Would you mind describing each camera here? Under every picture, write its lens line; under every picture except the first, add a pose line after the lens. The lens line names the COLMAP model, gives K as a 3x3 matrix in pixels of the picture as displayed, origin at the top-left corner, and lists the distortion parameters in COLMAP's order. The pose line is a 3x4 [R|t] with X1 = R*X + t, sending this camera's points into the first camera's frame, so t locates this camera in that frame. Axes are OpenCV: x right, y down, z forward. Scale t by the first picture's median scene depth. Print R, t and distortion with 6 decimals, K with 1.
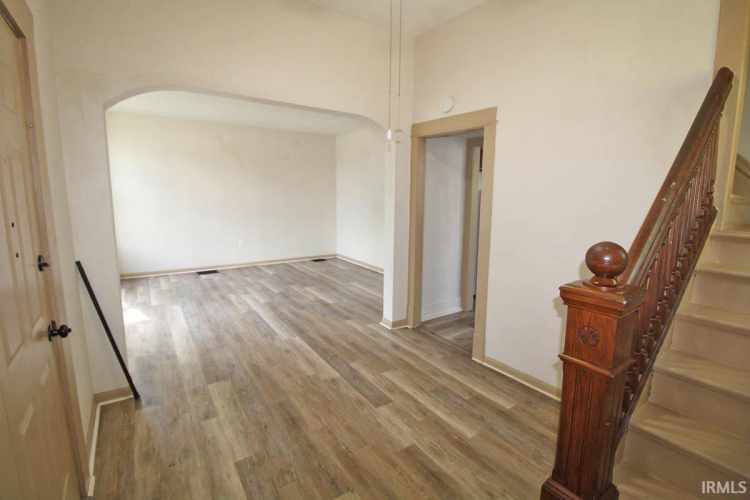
lens RADIAL K [[348.6, 0, 378.9], [0, 348.6, 244.6], [0, 0, 1]] dist [-0.011891, -0.006915]
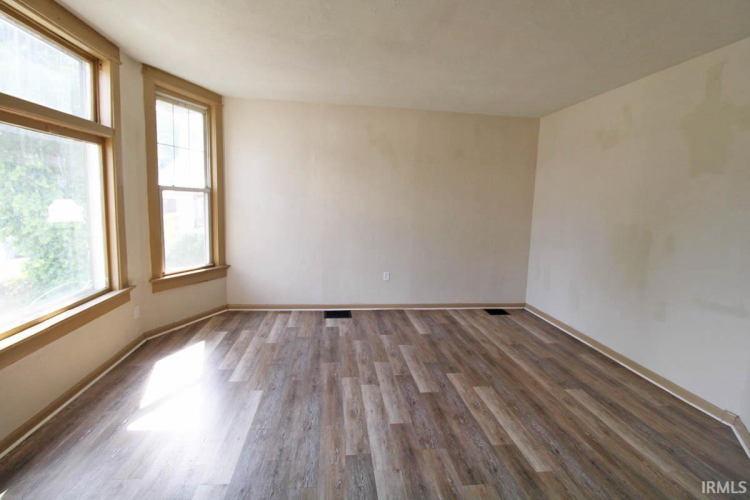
lens RADIAL K [[348.6, 0, 374.4], [0, 348.6, 242.9], [0, 0, 1]] dist [-0.011891, -0.006915]
pose [[0.887623, 0.068954, -0.455379, -0.148535], [-0.086607, 0.996080, -0.017988, -0.085225], [0.452354, 0.055406, 0.890116, 0.535950]]
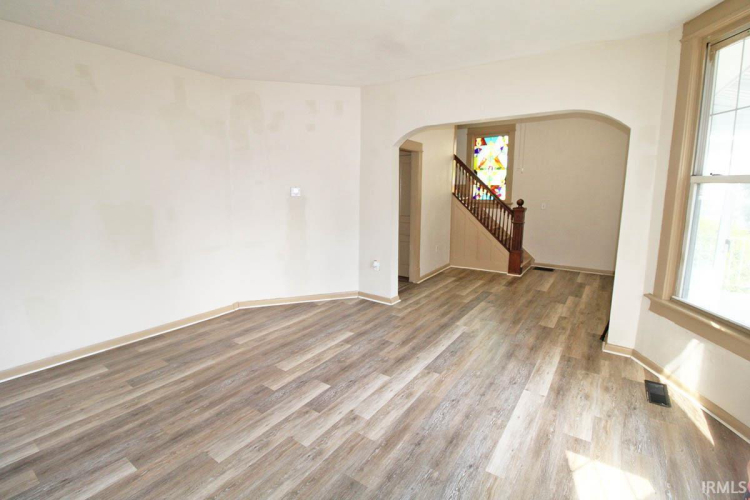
lens RADIAL K [[348.6, 0, 373.3], [0, 348.6, 246.5], [0, 0, 1]] dist [-0.011891, -0.006915]
pose [[-0.354195, -0.171579, 0.919297, -0.857132], [0.127726, 0.964937, 0.229309, -0.196245], [-0.926408, 0.198638, -0.319861, 1.197036]]
